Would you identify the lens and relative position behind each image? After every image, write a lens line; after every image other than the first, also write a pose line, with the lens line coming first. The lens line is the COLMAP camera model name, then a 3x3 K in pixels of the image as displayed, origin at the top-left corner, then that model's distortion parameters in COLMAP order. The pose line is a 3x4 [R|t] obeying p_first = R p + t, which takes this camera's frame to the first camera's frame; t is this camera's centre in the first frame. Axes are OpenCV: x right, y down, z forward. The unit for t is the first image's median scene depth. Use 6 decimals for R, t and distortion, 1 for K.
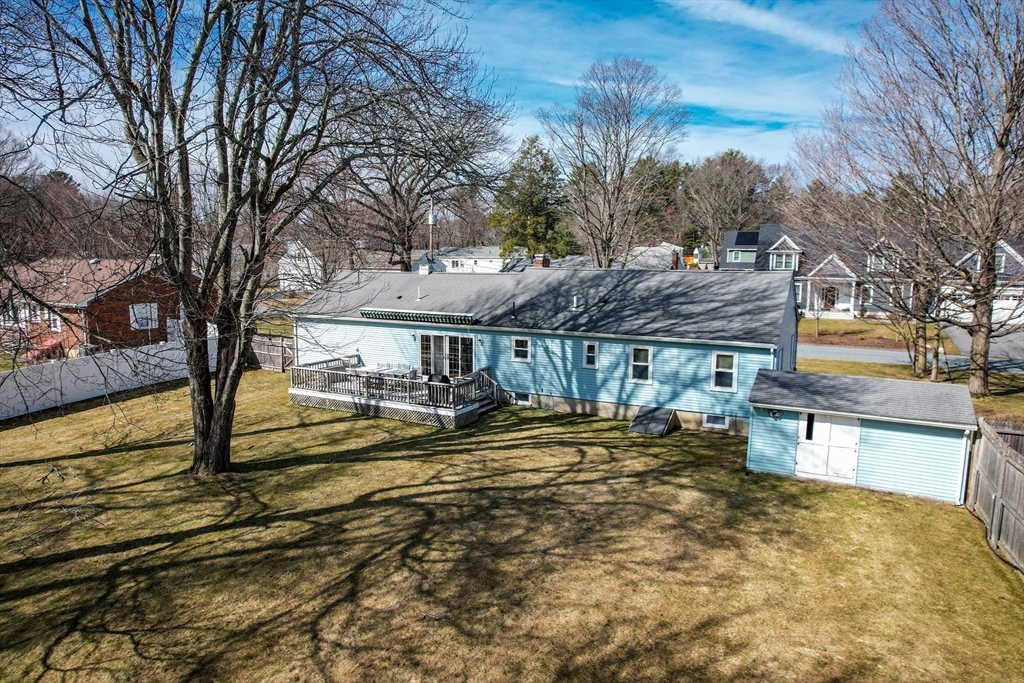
lens RADIAL K [[632.9, 0, 512.0], [0, 632.9, 341.5], [0, 0, 1]] dist [-0.049971, 0.028323]
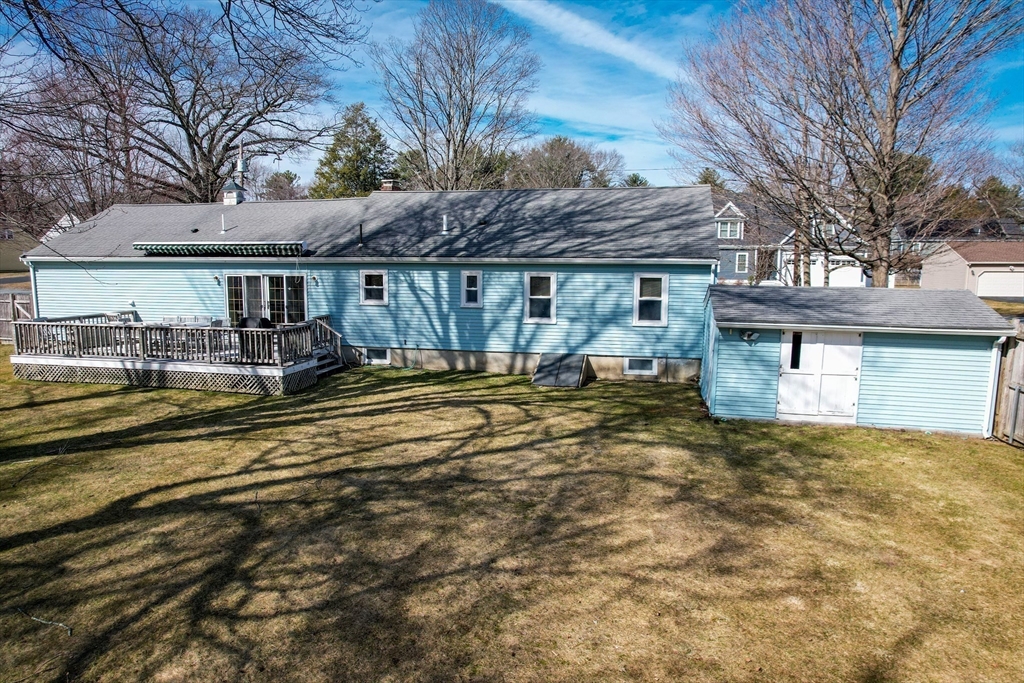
lens RADIAL K [[632.9, 0, 512.0], [0, 632.9, 341.5], [0, 0, 1]] dist [-0.049971, 0.028323]
pose [[0.961875, -0.029591, 0.271884, -0.039033], [0.029665, 0.999553, 0.003839, 0.087068], [-0.271876, 0.004373, 0.962322, 0.296530]]
